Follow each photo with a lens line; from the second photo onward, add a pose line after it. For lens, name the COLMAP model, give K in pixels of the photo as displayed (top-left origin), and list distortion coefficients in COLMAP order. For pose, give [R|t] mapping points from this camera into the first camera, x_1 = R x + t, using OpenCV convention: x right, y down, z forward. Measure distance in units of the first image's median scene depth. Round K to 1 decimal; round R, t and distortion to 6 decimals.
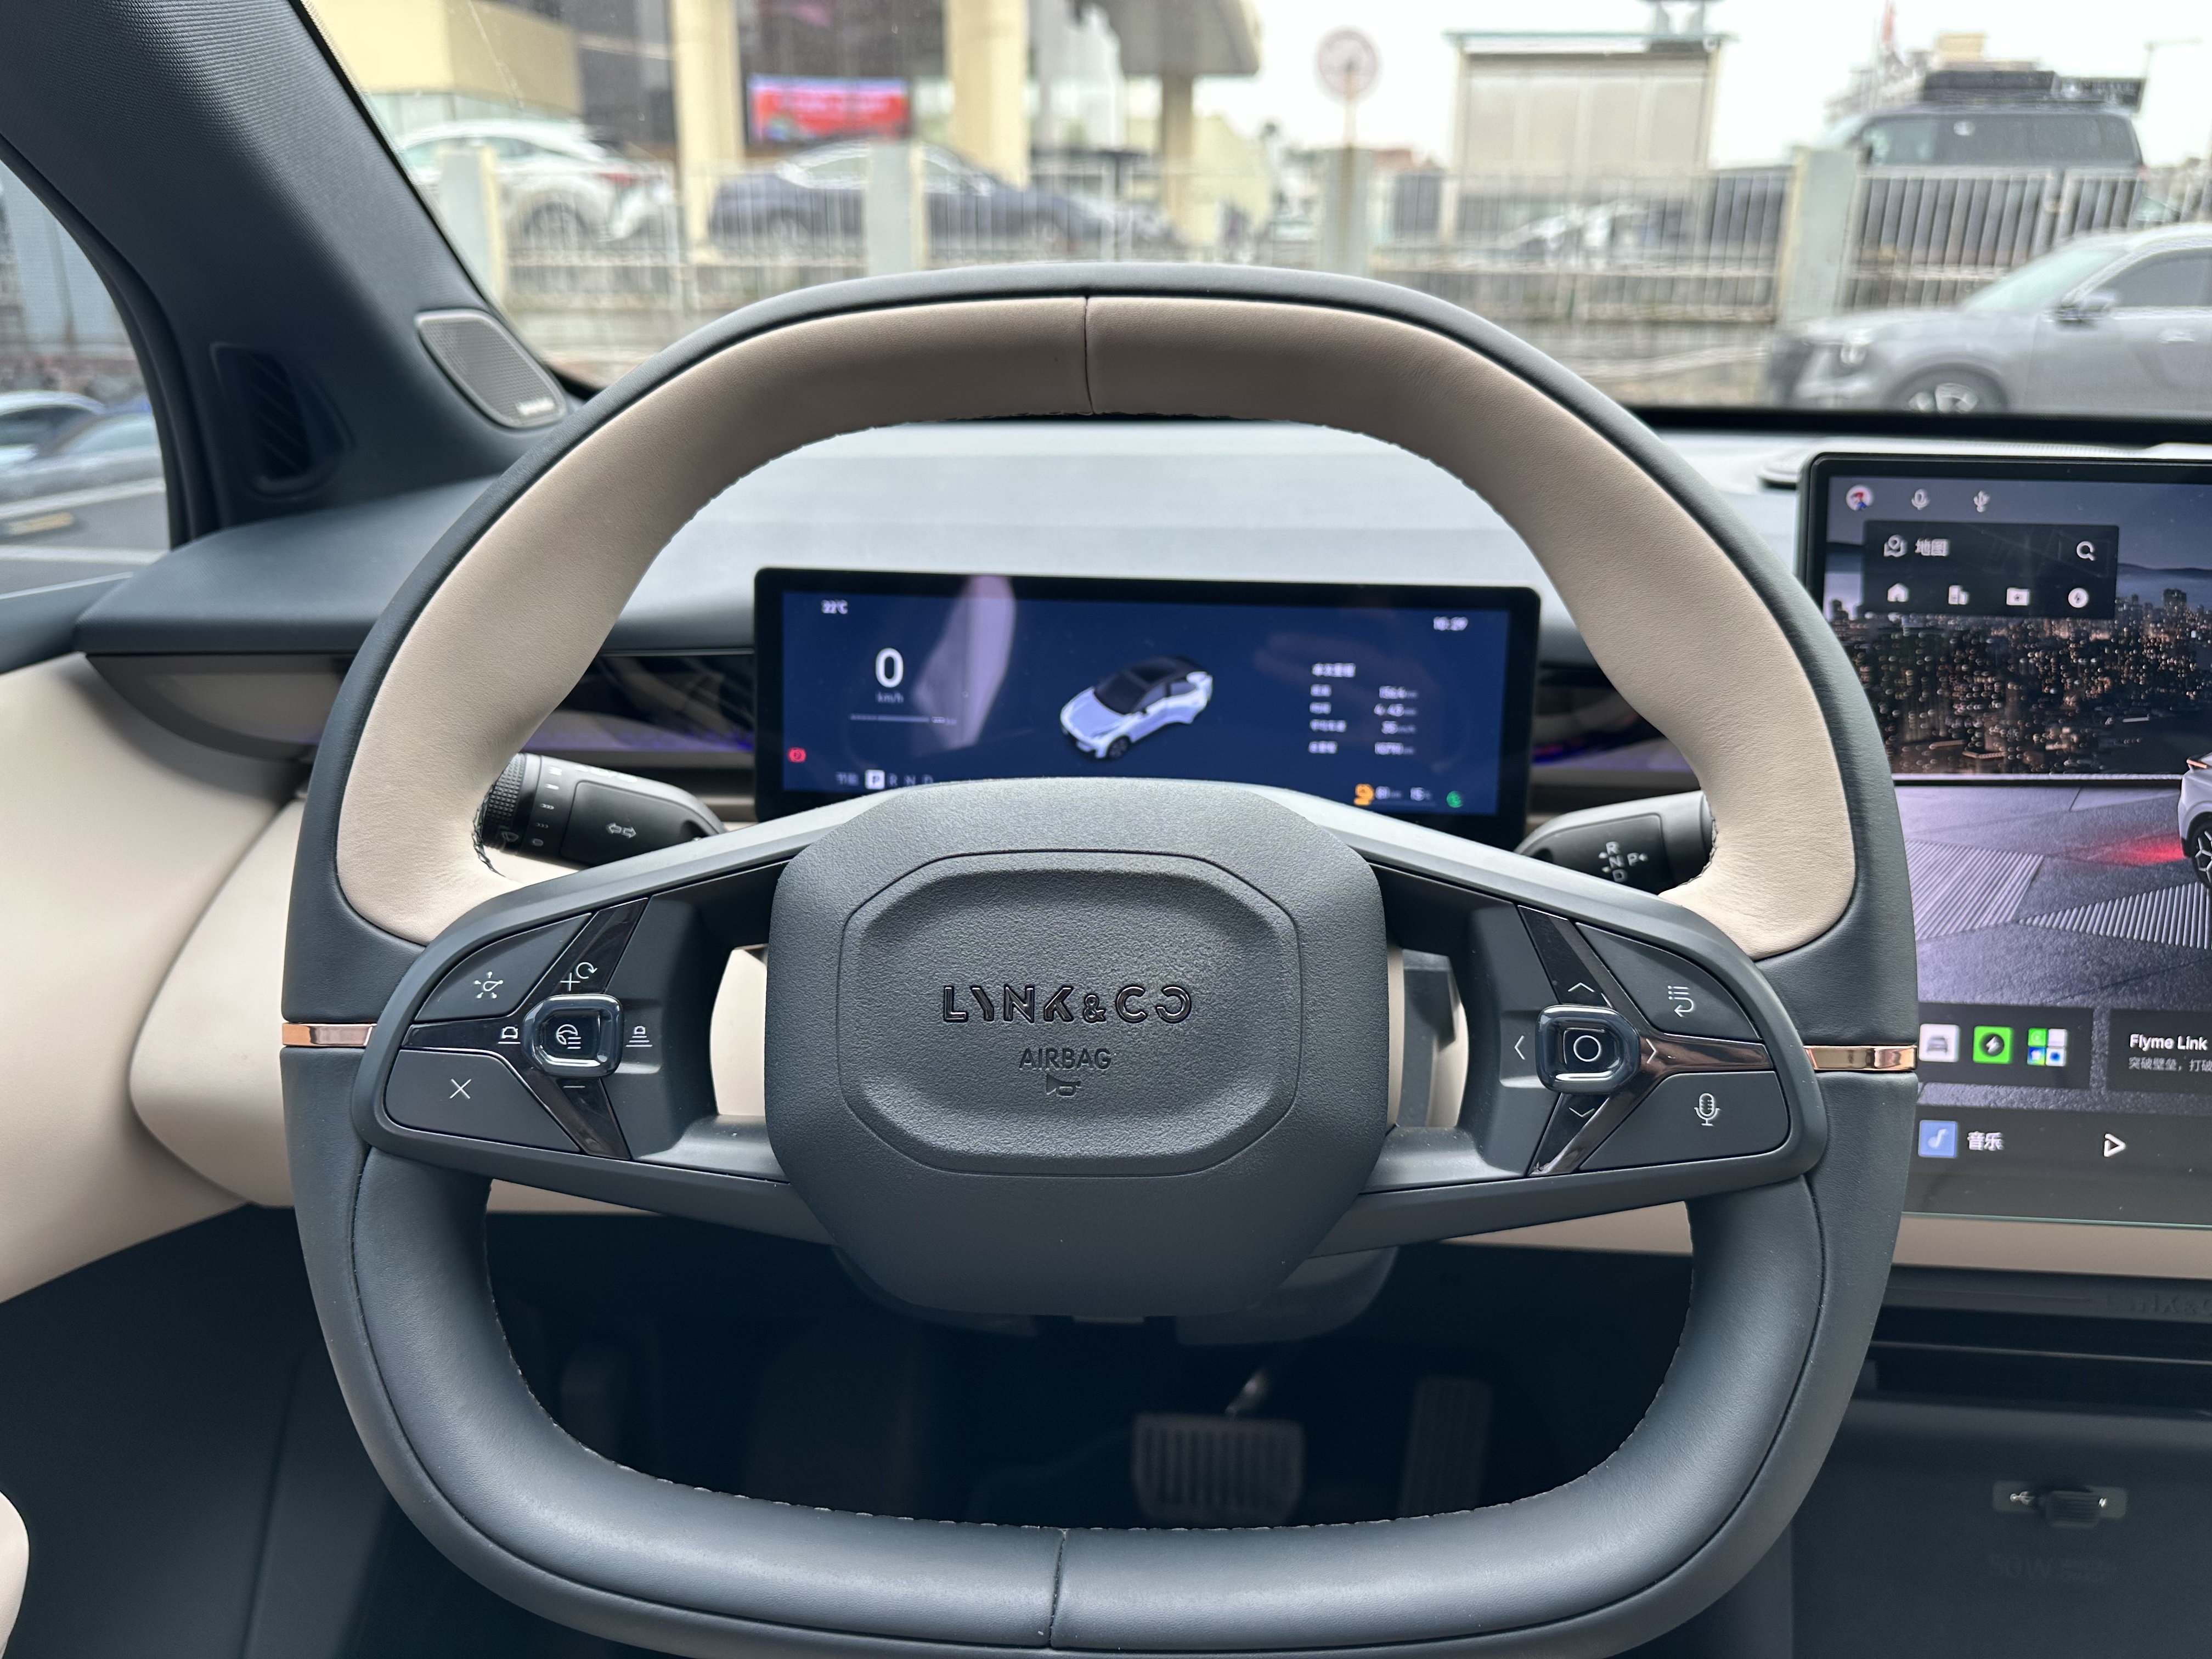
lens RADIAL K [[1589.9, 0, 1109.5], [0, 1589.9, 832.8], [0, 0, 1]] dist [0.035495, -0.006991]
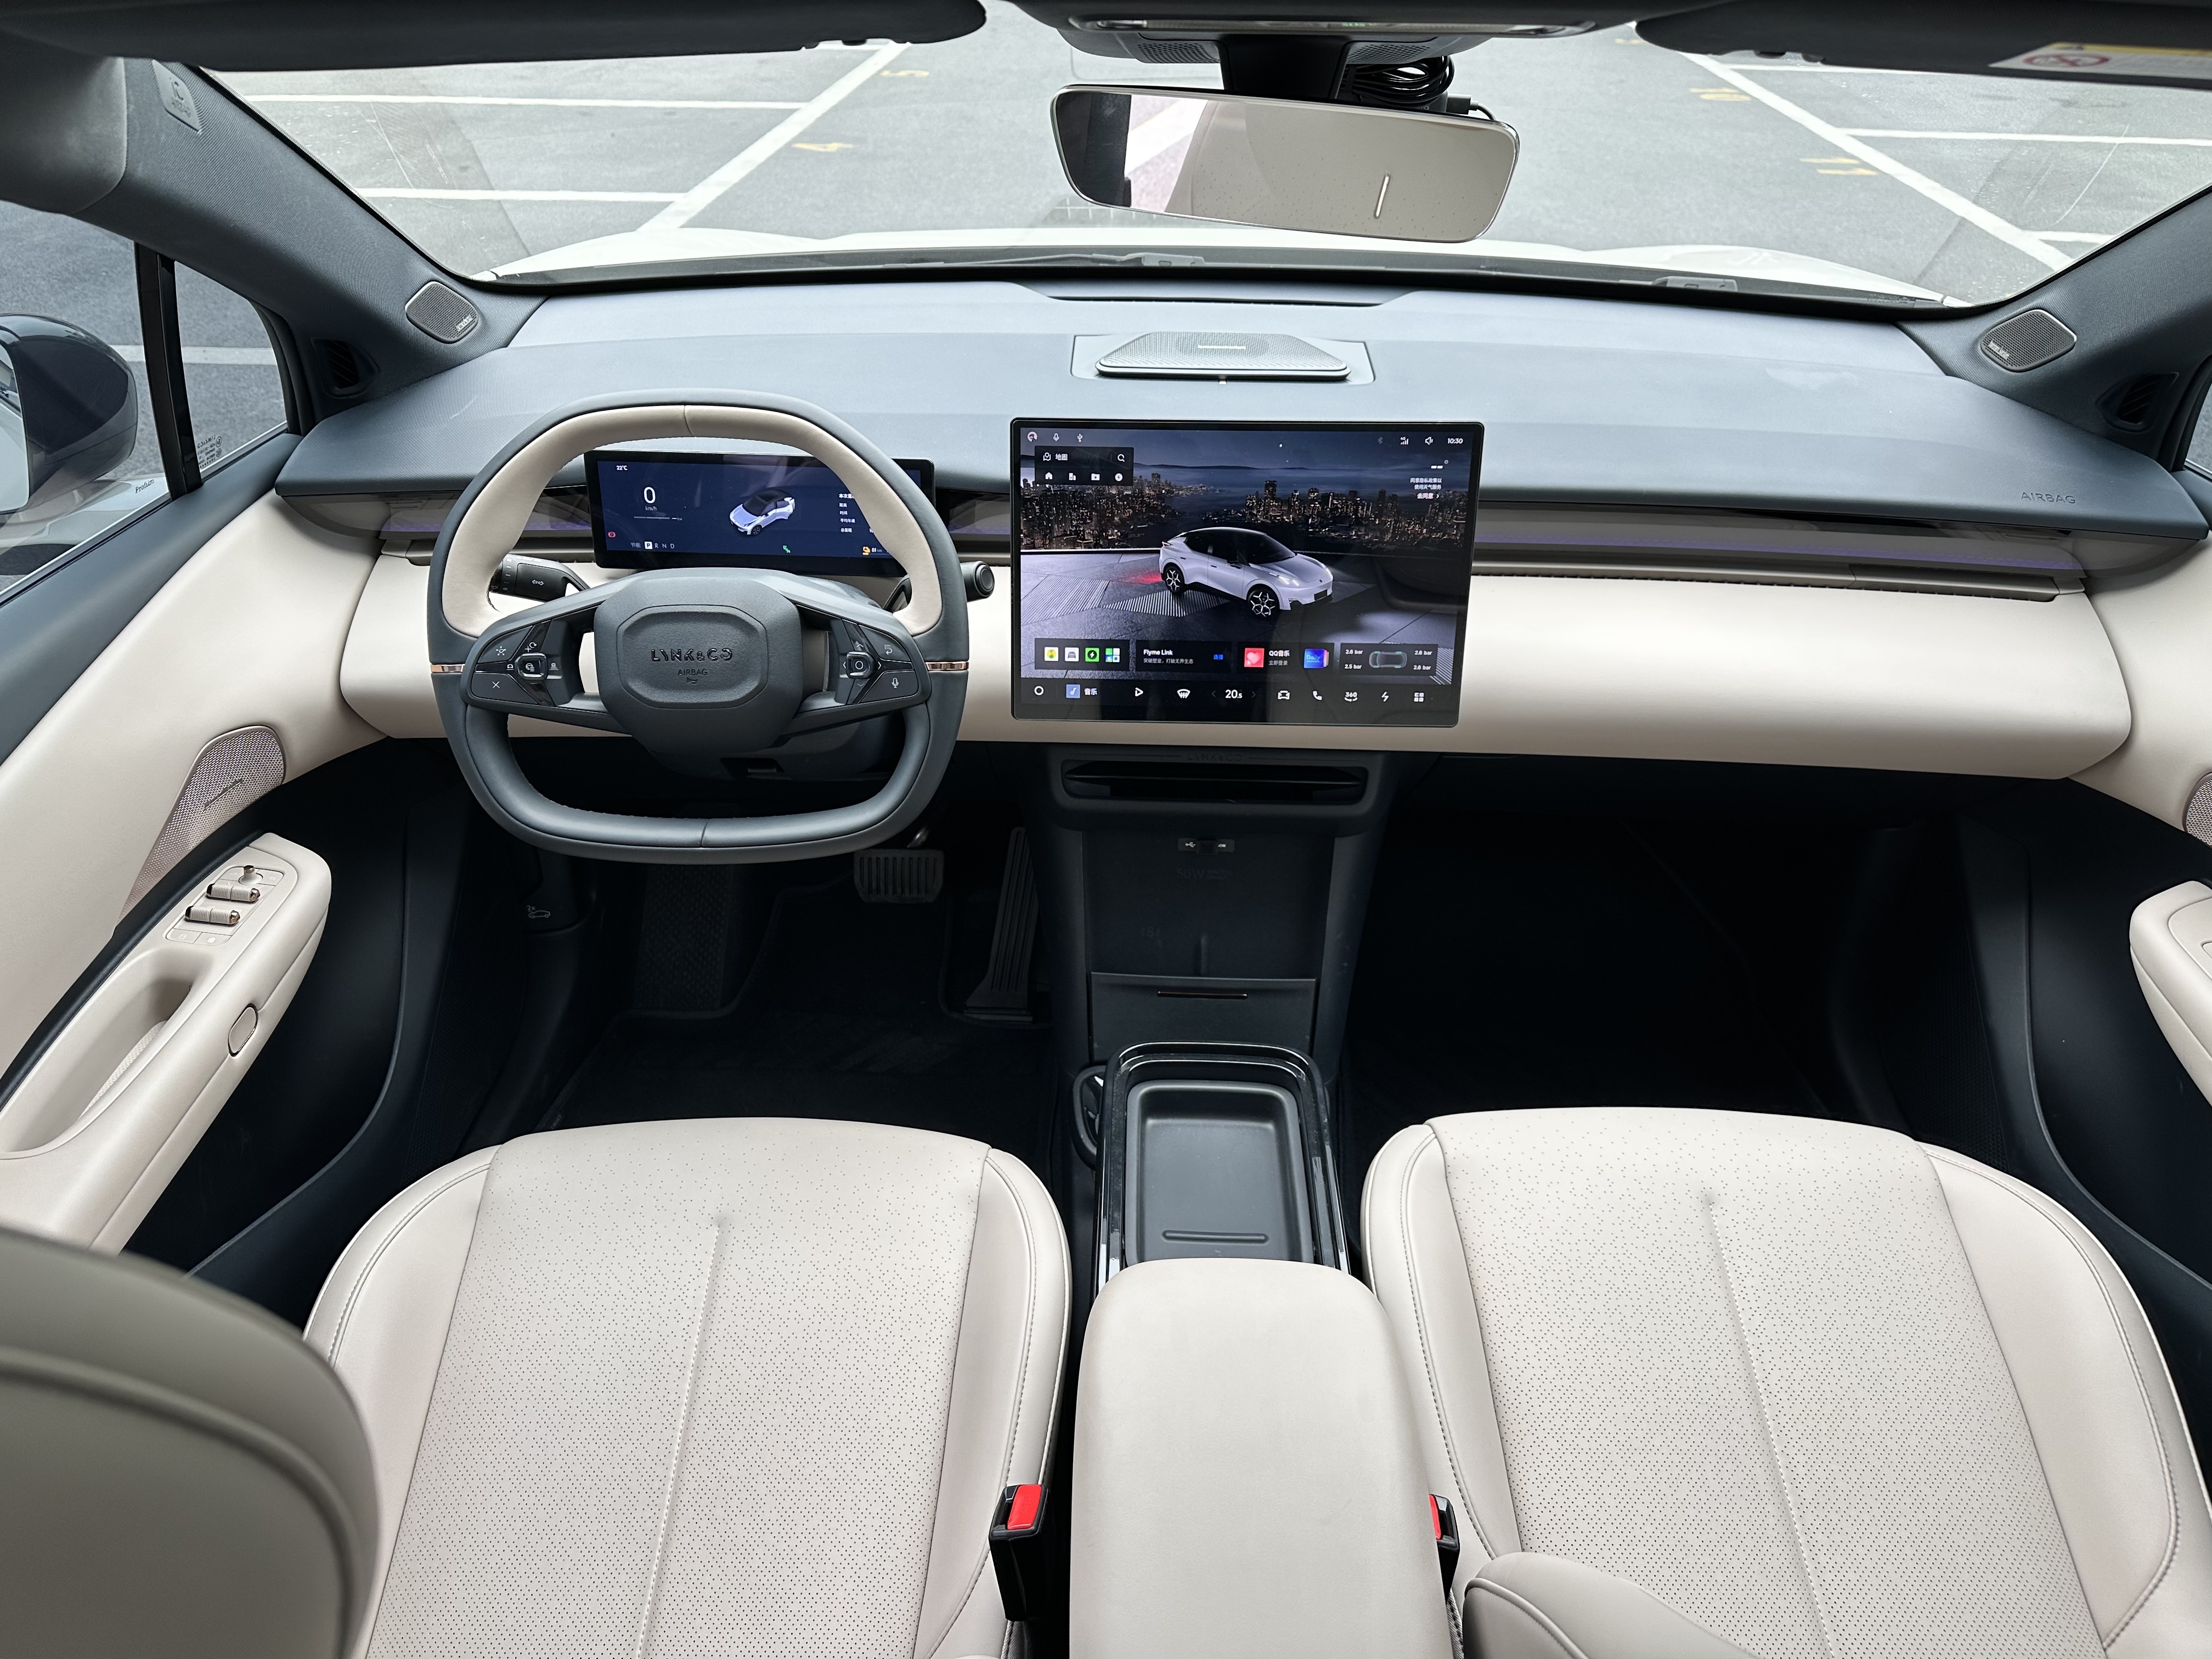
lens RADIAL K [[1596.0, 0, 1106.0], [0, 1596.0, 829.5], [0, 0, 1]] dist [0.094842, -0.004201]
pose [[0.999254, -0.026196, 0.028360, 0.433491], [0.018006, 0.966016, 0.257854, -0.227774], [-0.034151, -0.257152, 0.965767, -1.368030]]
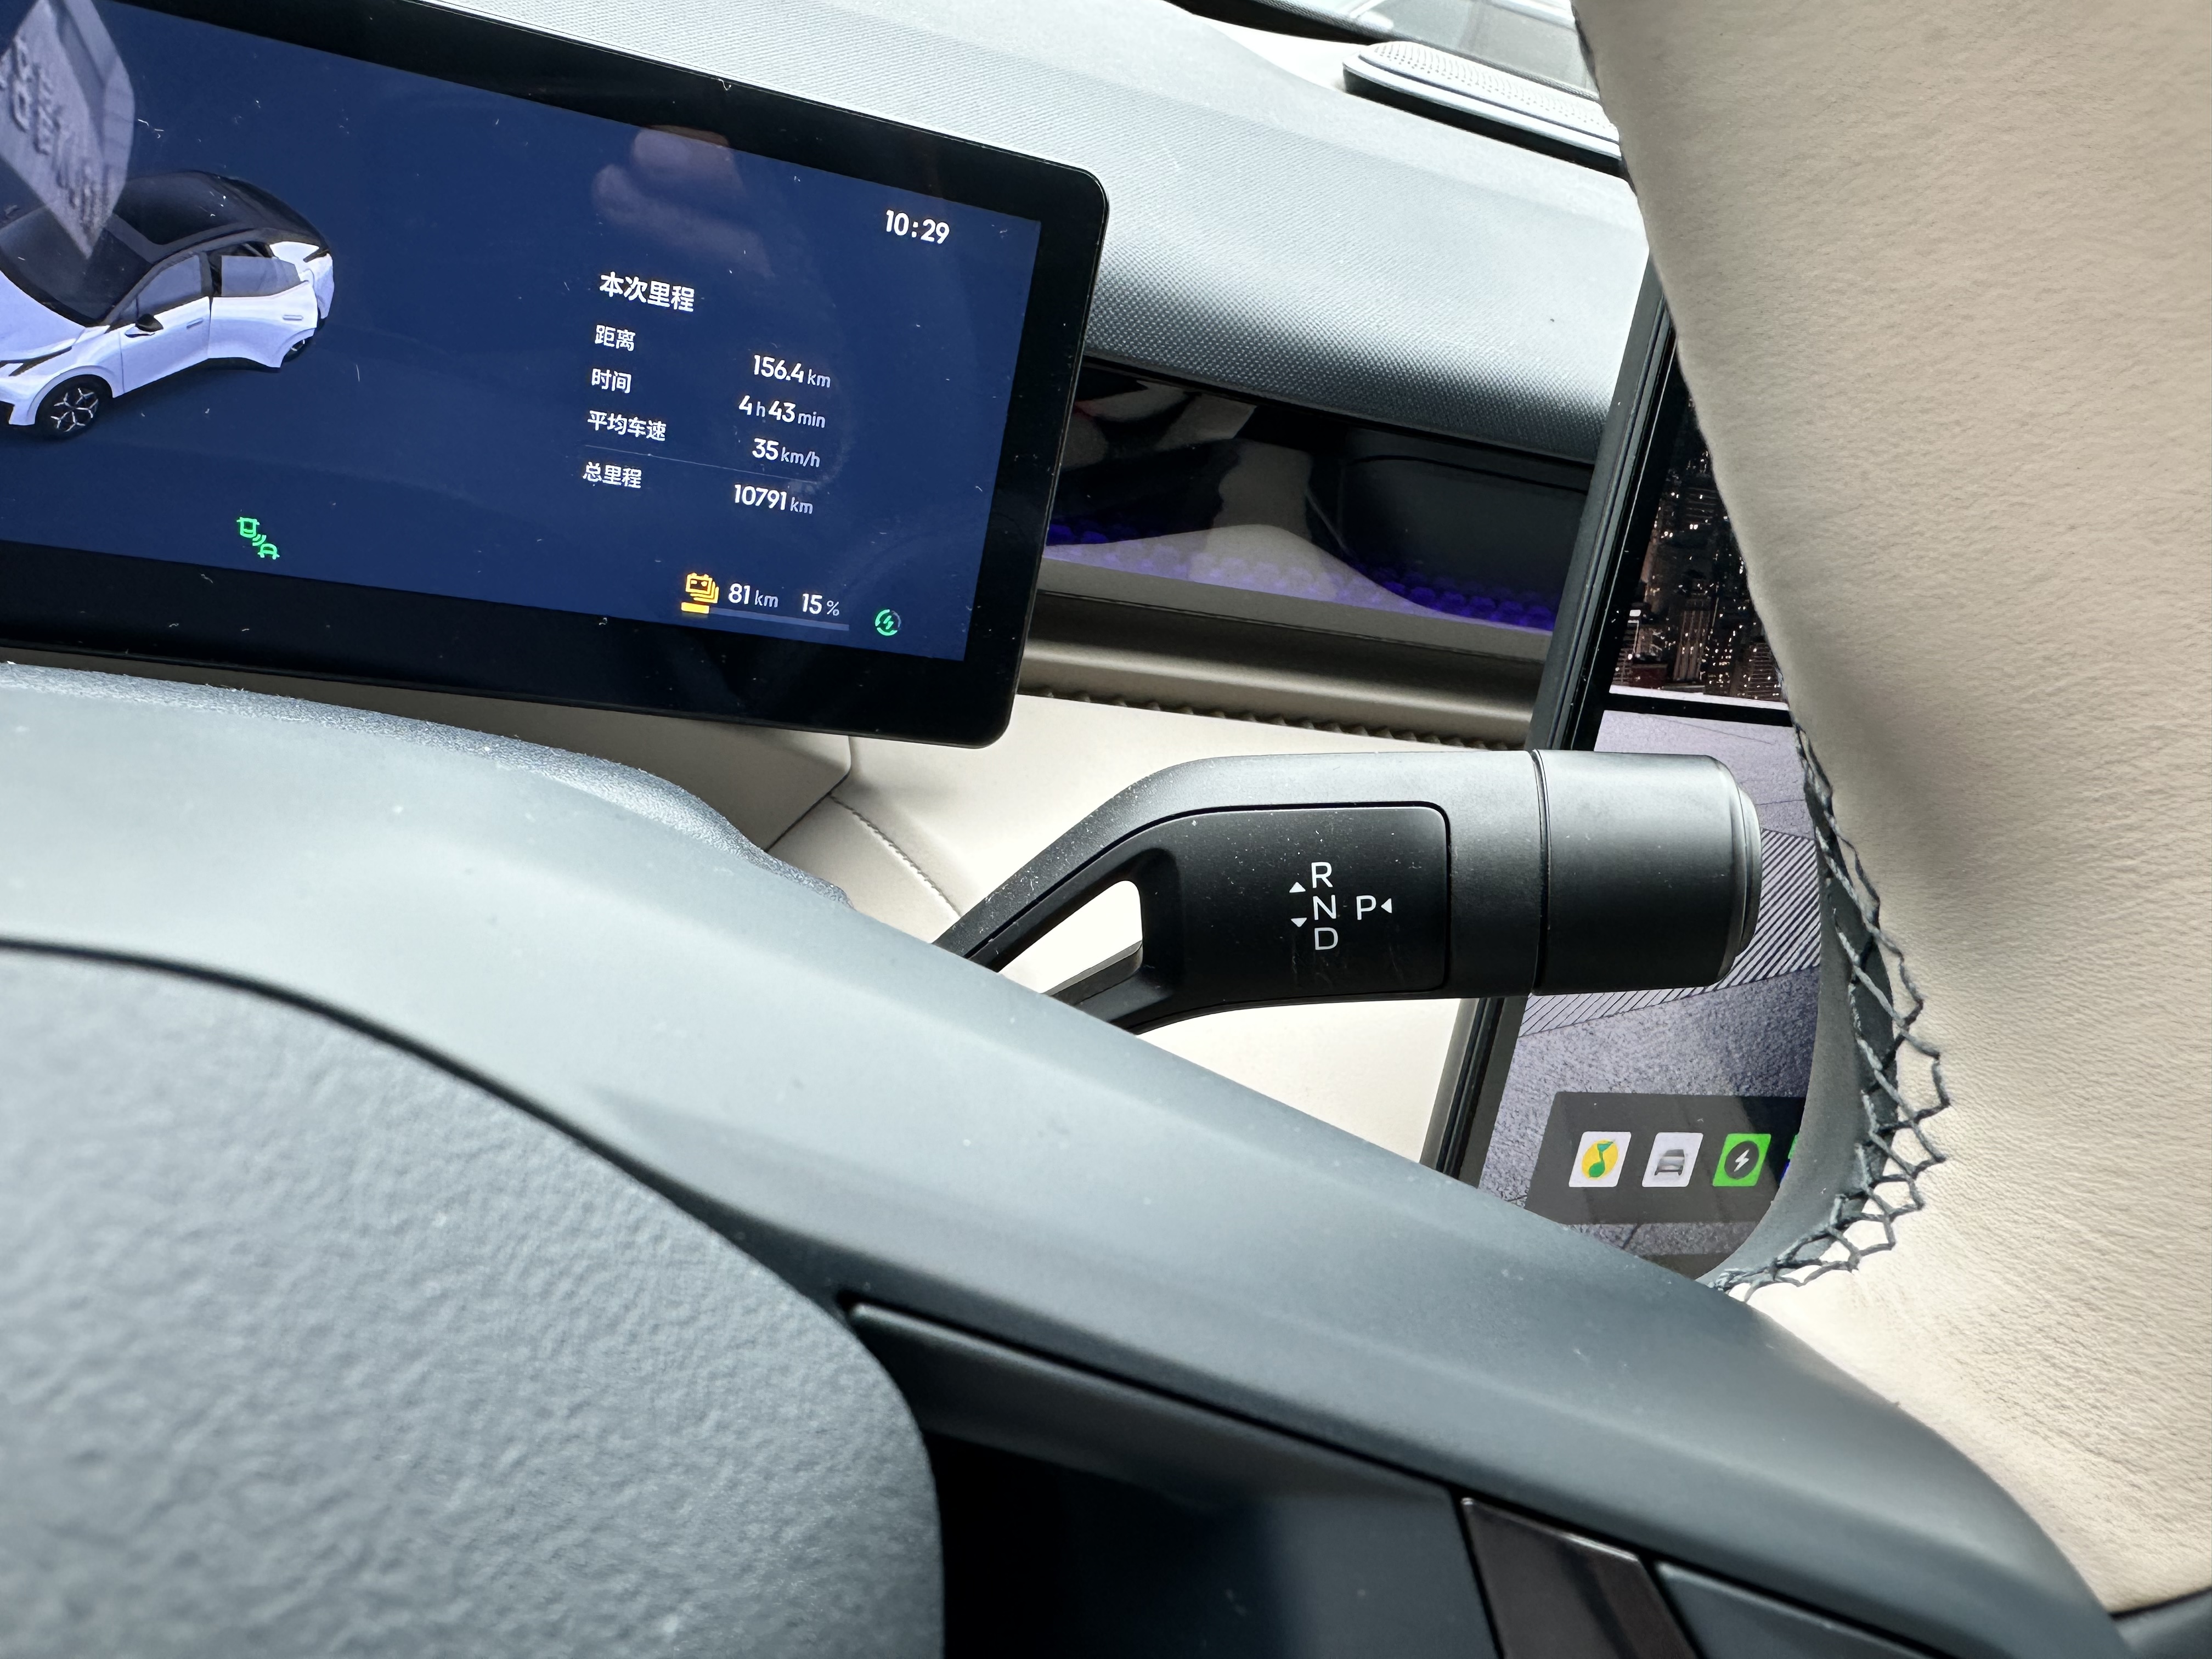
lens RADIAL K [[1621.8, 0, 1061.0], [0, 1621.8, 953.9], [0, 0, 1]] dist [0.056261, -0.097571]
pose [[0.909649, 0.004077, 0.415357, 0.060327], [-0.122060, 0.958428, 0.257909, -0.058640], [-0.397038, -0.285305, 0.872331, 0.523833]]
